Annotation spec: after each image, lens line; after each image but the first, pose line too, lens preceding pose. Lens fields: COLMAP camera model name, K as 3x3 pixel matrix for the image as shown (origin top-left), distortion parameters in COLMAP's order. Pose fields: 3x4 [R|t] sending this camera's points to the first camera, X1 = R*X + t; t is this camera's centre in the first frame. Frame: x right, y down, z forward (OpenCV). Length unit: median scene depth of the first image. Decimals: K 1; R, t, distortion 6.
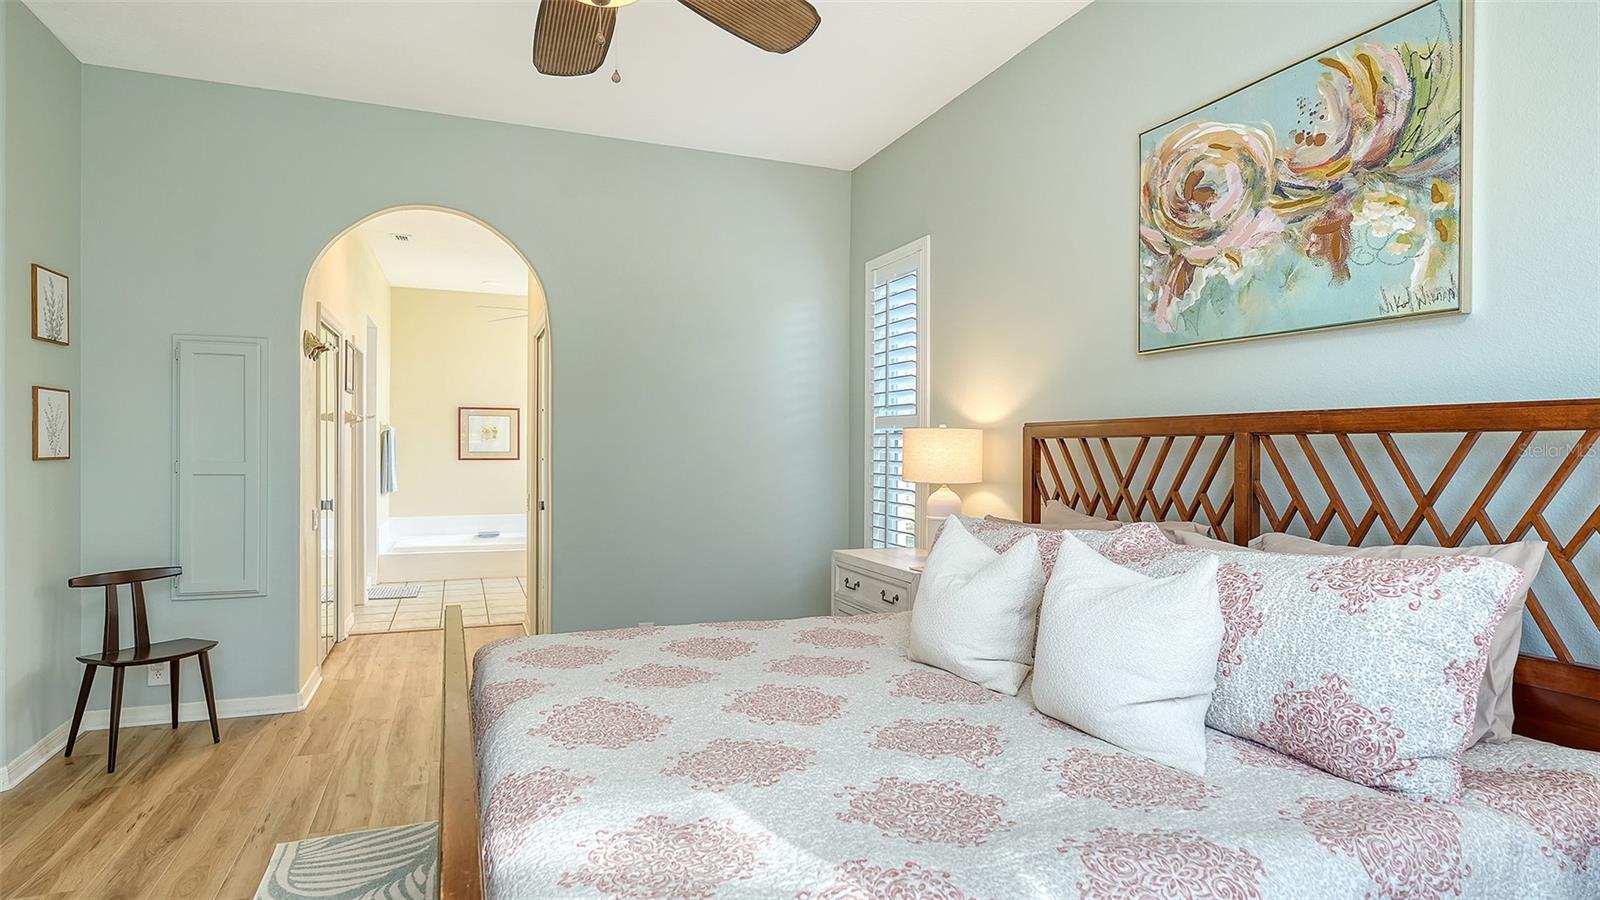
lens RADIAL K [[872.2, 0, 800.0], [0, 872.2, 450.0], [0, 0, 1]] dist [0.027080, 0.000140]
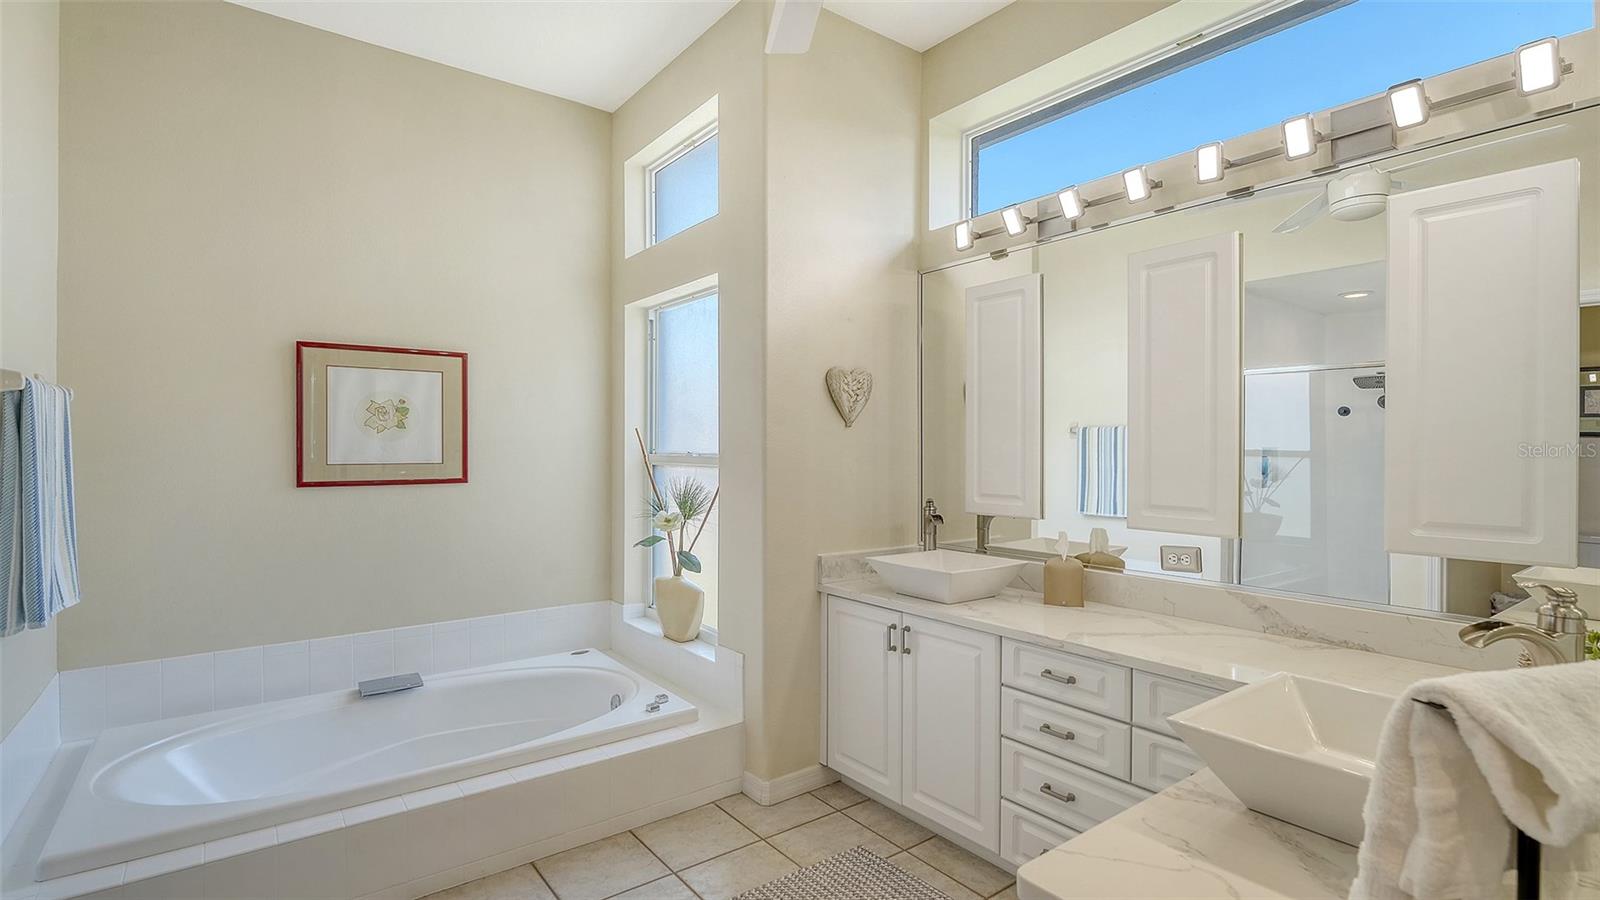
lens RADIAL K [[757.1, 0, 800.6], [0, 757.1, 444.6], [0, 0, 1]] dist [0.004082, -0.000166]
pose [[0.961629, 0.001485, 0.274349, -0.300650], [-0.000101, 0.999987, -0.005060, -0.004970], [-0.274353, 0.004838, 0.961617, 0.698665]]
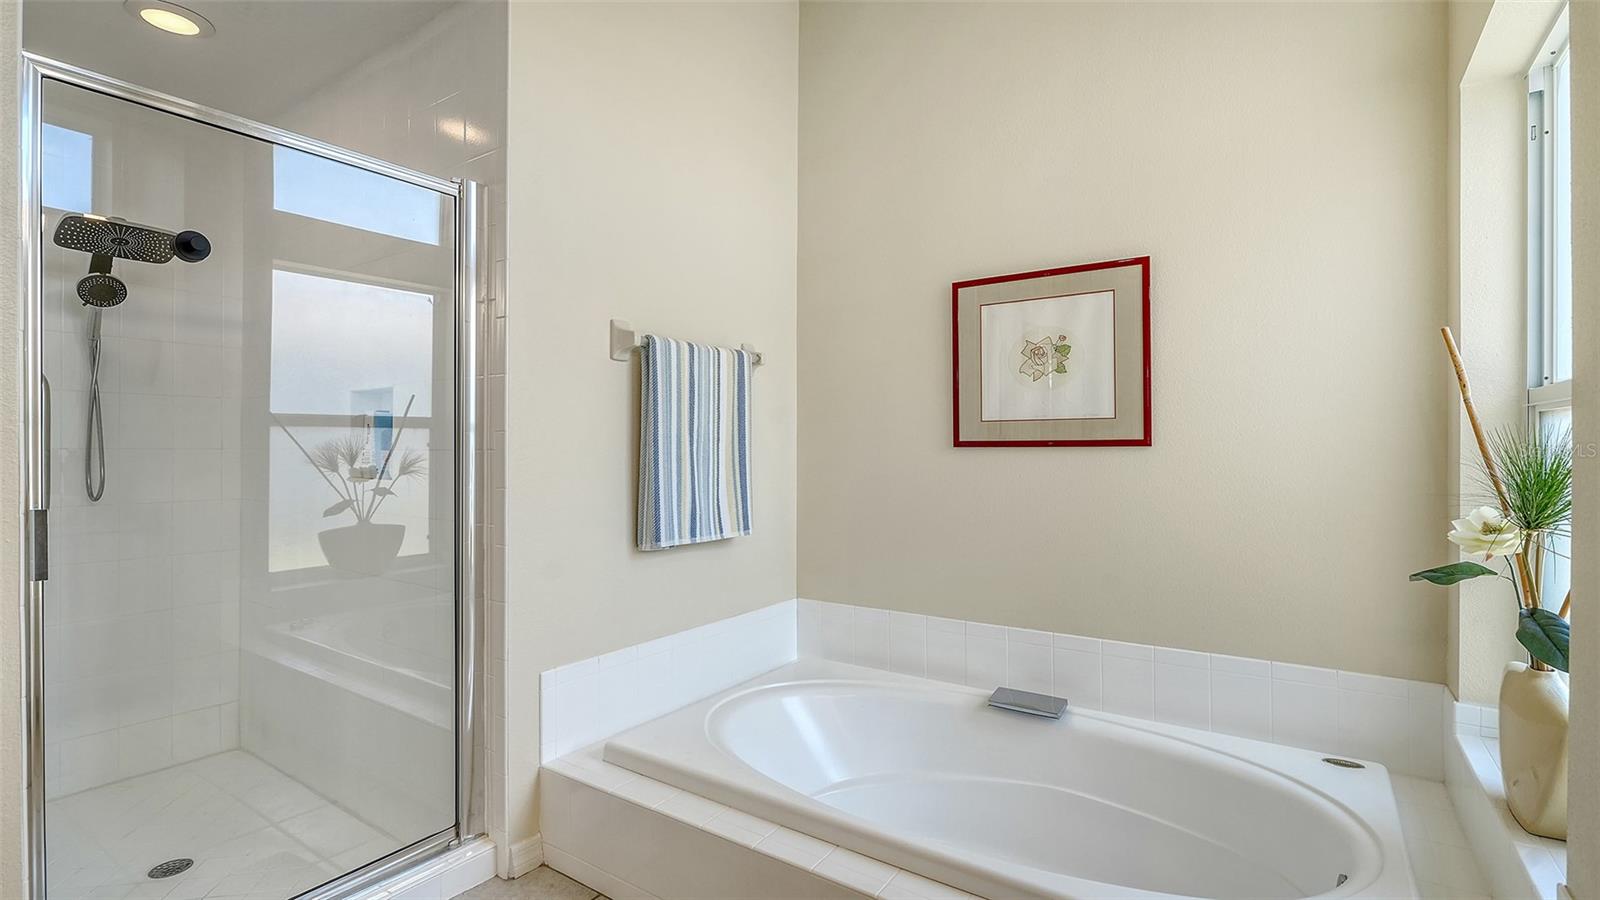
lens RADIAL K [[739.4, 0, 800.0], [0, 739.4, 450.0], [0, 0, 1]] dist [0.000005, -0.000347]
pose [[0.558501, -0.001441, -0.829502, -0.212415], [0.000022, 0.999999, -0.001722, 0.014480], [0.829504, 0.000943, 0.558500, 0.873099]]
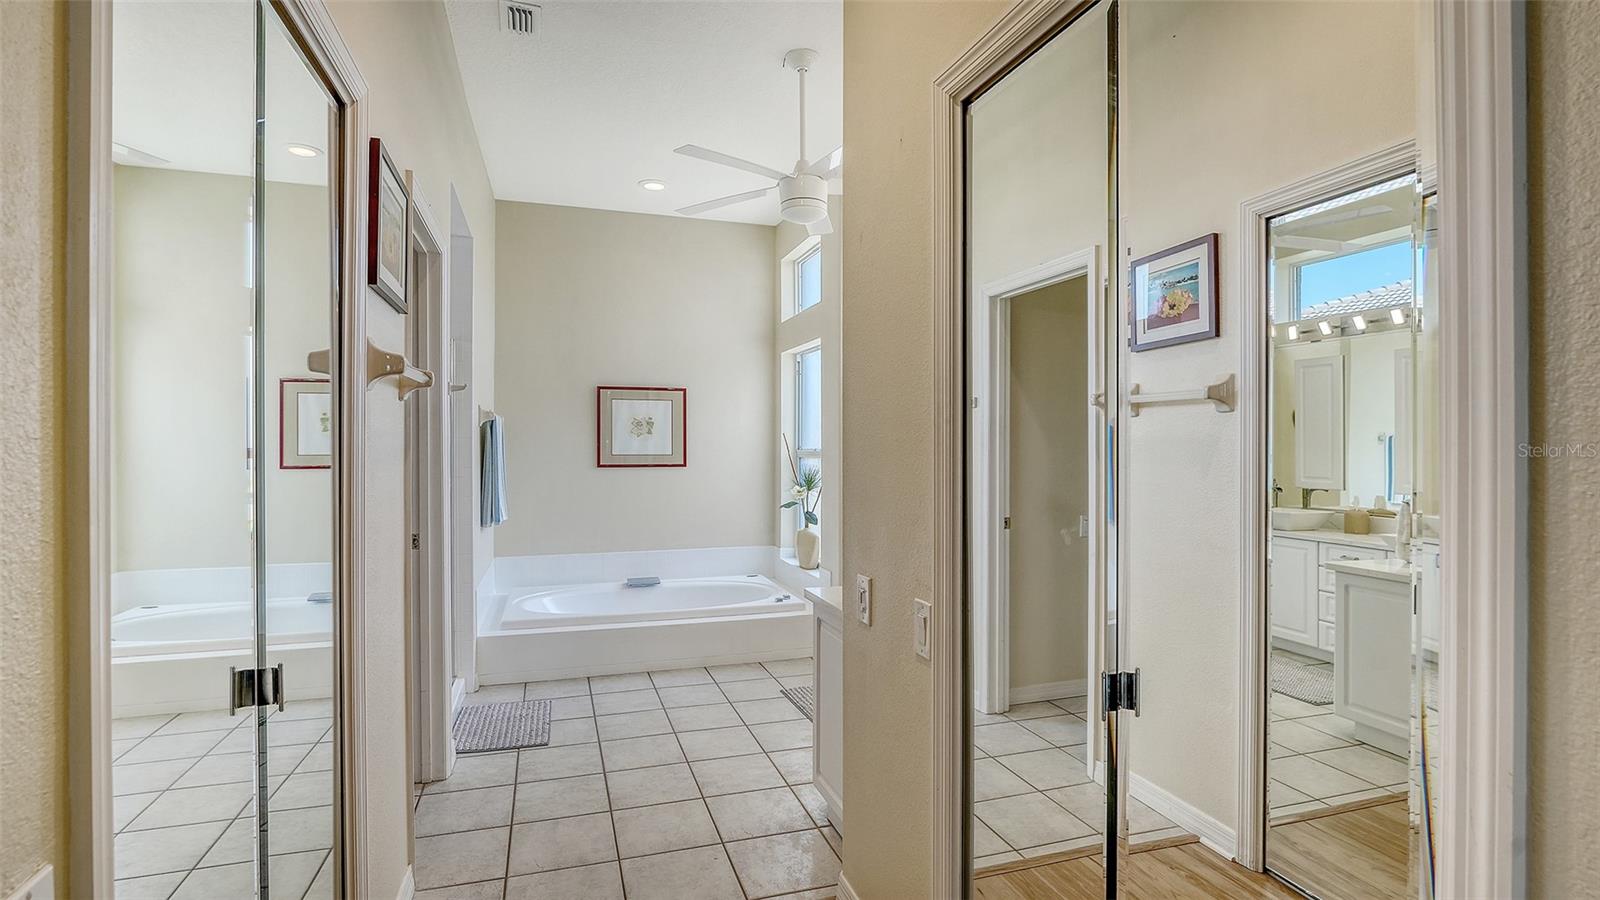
lens RADIAL K [[746.8, 0, 800.0], [0, 746.8, 450.0], [0, 0, 1]] dist [-0.000145, 0.000078]
pose [[0.998855, 0.001762, -0.047808, -0.232459], [-0.001639, 0.999995, 0.002627, -0.003524], [0.047812, -0.002546, 0.998853, 0.494665]]
